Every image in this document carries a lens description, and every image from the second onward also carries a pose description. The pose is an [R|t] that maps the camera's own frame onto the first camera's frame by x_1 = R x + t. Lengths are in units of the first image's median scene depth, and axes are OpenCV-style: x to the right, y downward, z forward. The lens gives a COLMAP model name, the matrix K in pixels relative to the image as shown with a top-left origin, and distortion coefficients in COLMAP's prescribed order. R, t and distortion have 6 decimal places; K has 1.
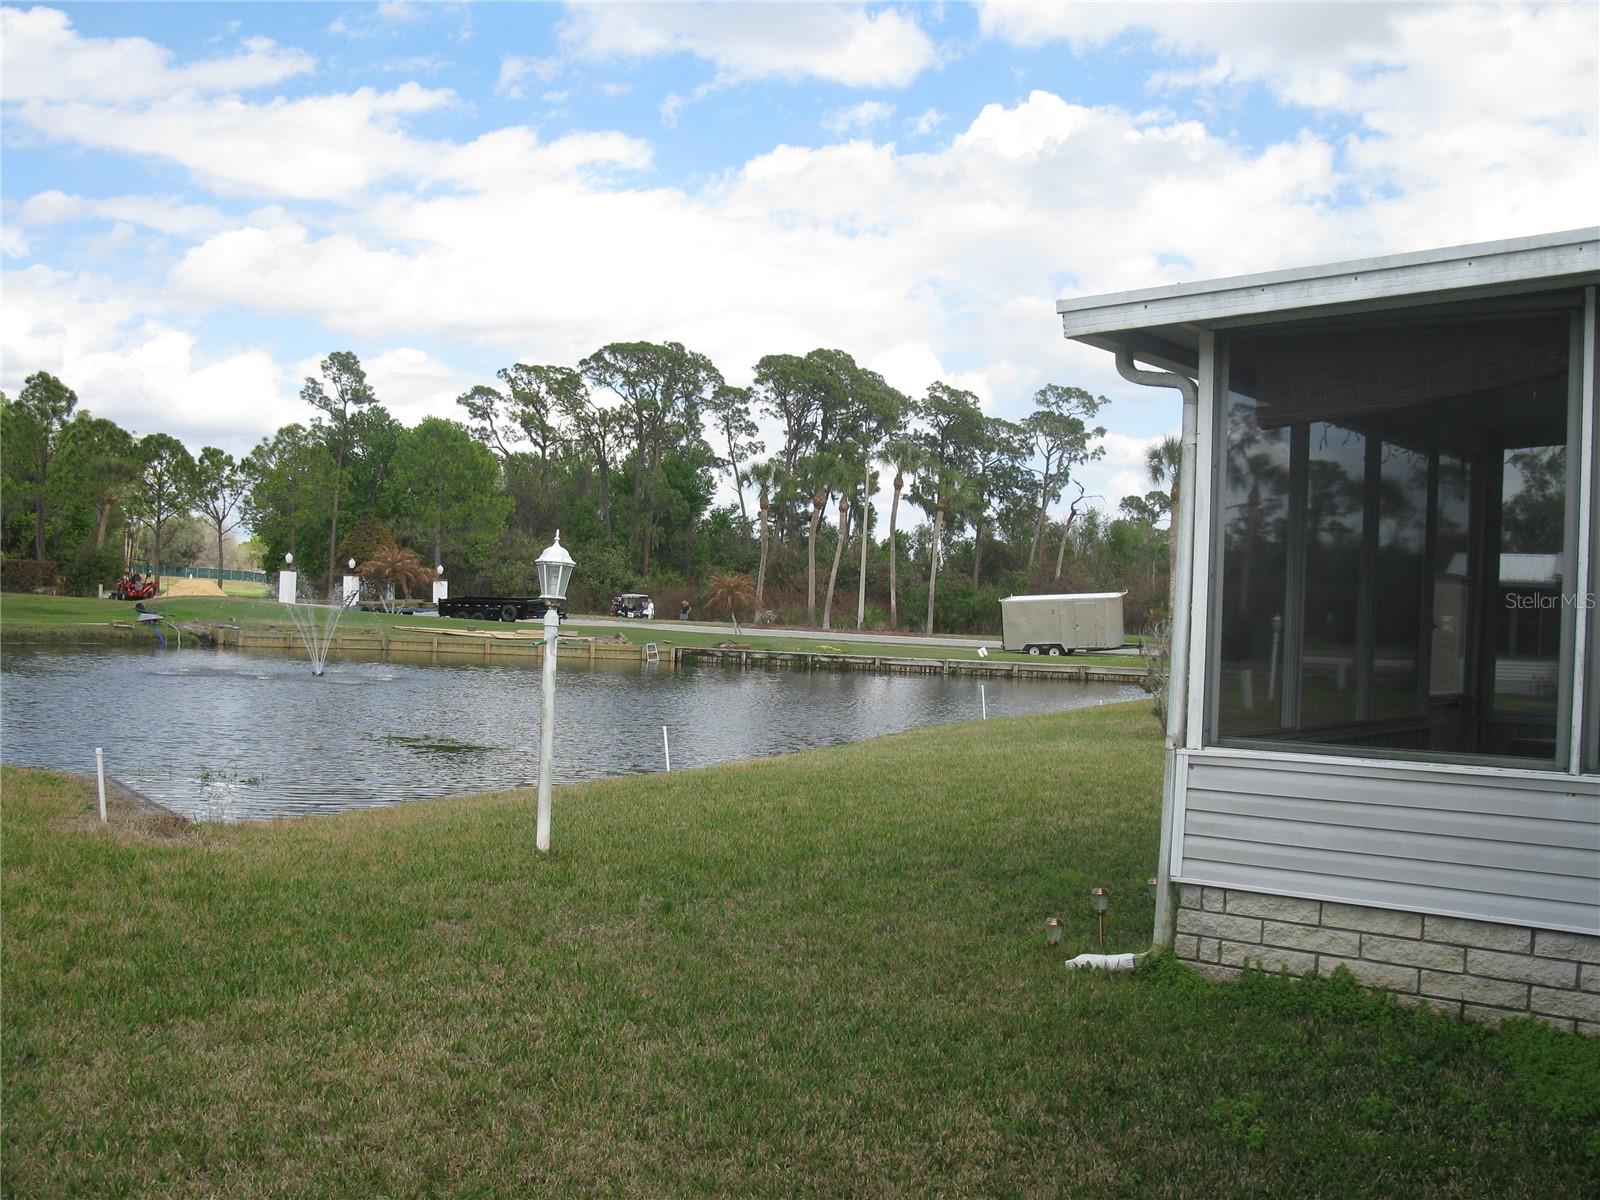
lens RADIAL K [[1671.1, 0, 806.2], [0, 1671.1, 601.6], [0, 0, 1]] dist [-0.177345, 0.203858]
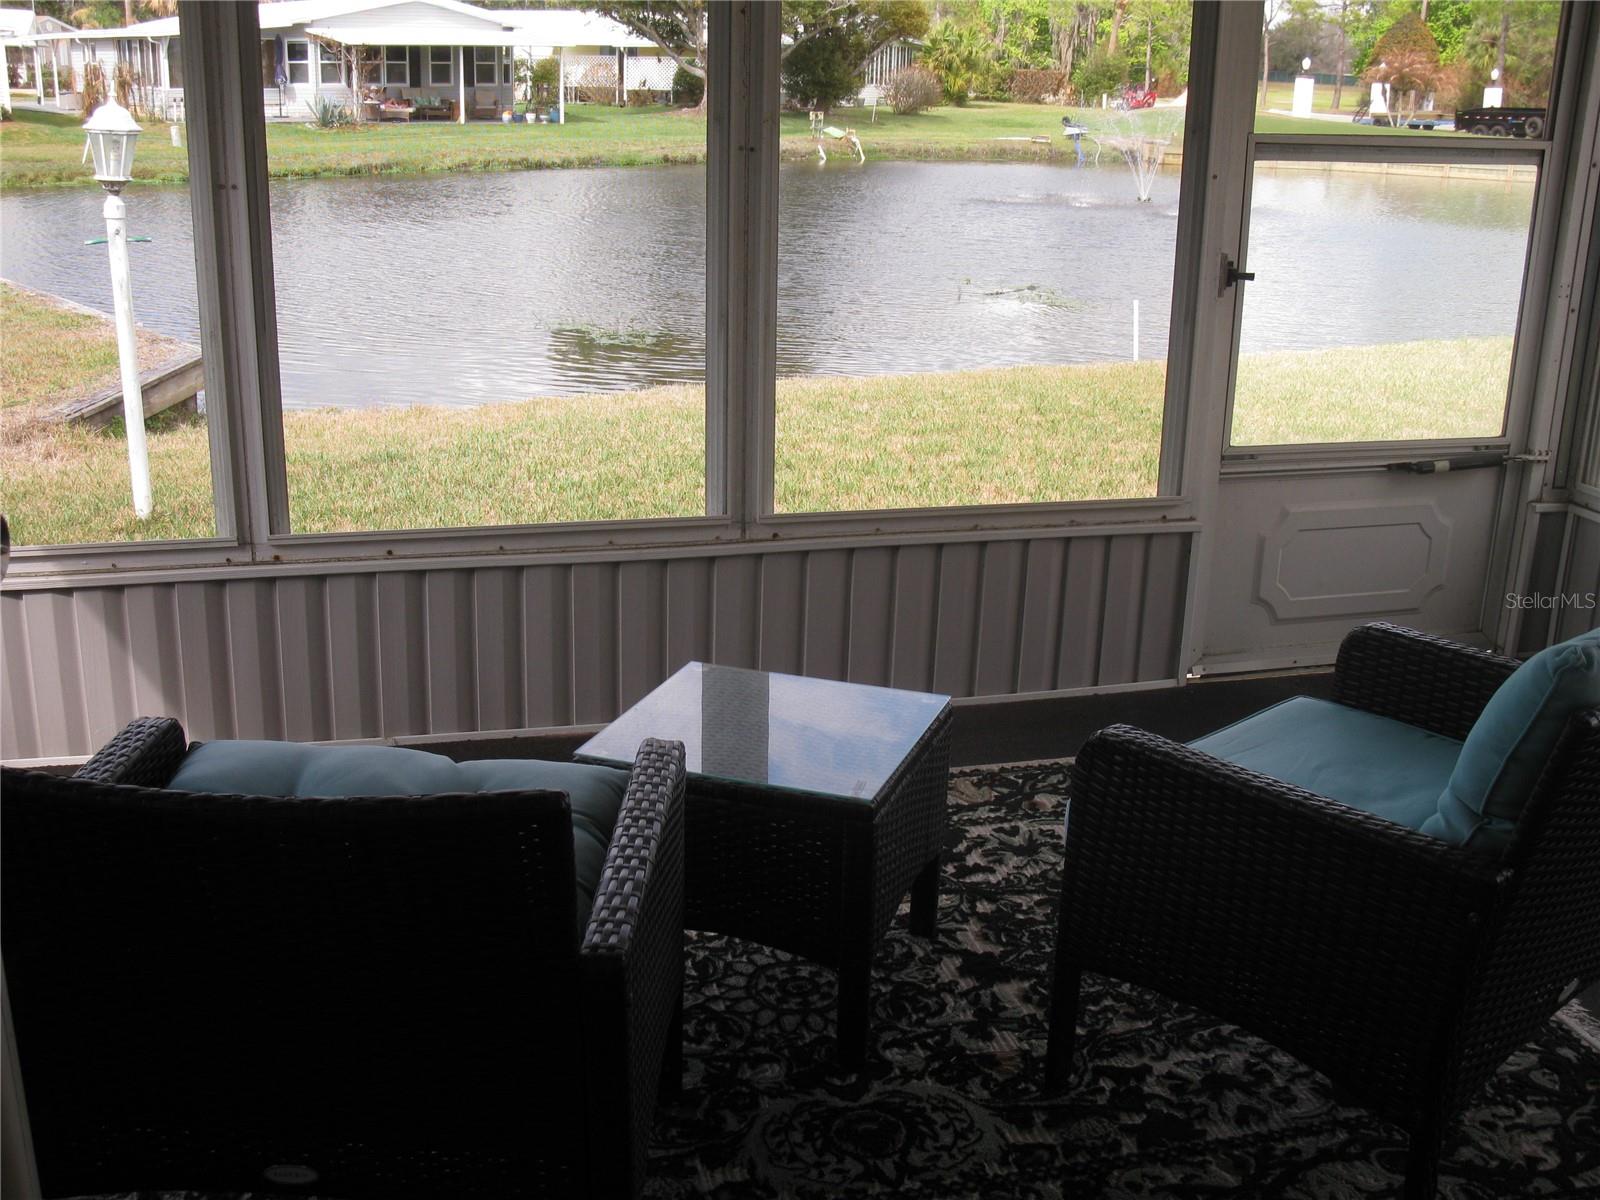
lens RADIAL K [[1671.1, 0, 806.2], [0, 1671.1, 601.6], [0, 0, 1]] dist [-0.177345, 0.203858]
pose [[0.769727, 0.169669, -0.615413, 0.114861], [0.017643, 0.958011, 0.286189, -0.004786], [0.638130, -0.231145, 0.734413, 0.130756]]
